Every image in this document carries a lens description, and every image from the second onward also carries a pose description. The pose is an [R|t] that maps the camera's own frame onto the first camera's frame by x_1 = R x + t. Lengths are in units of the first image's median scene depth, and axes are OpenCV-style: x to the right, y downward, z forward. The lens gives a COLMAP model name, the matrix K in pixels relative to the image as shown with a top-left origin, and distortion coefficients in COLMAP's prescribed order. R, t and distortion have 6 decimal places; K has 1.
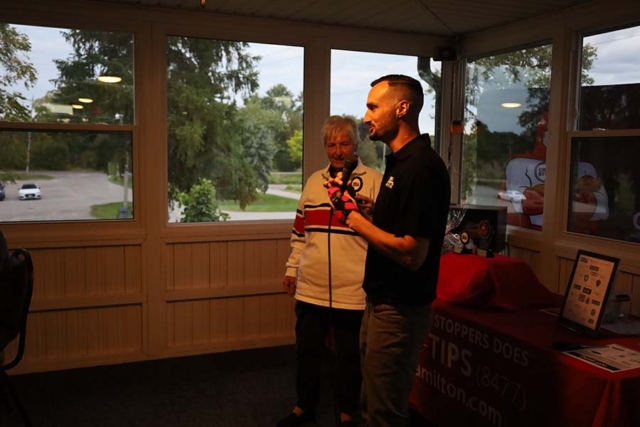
lens RADIAL K [[614.5, 0, 321.3], [0, 614.5, 214.0], [0, 0, 1]] dist [-0.028856, 0.000000]
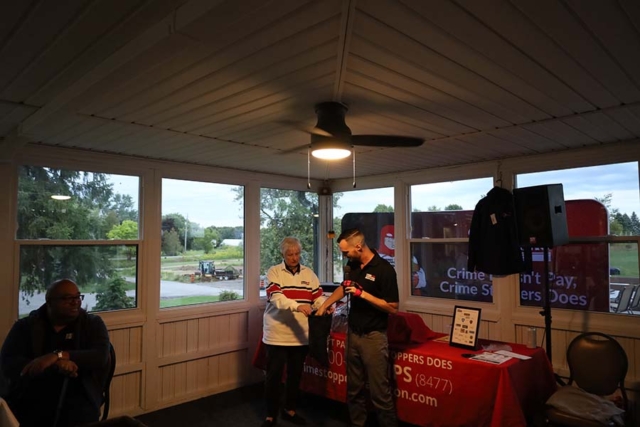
lens RADIAL K [[452.2, 0, 324.7], [0, 452.2, 214.0], [0, 0, 1]] dist [-0.035256, 0.016343]
pose [[0.917564, 0.003212, 0.397576, -0.299746], [0.058790, 0.987879, -0.143662, -0.027051], [-0.393219, 0.155192, 0.906253, -0.099637]]
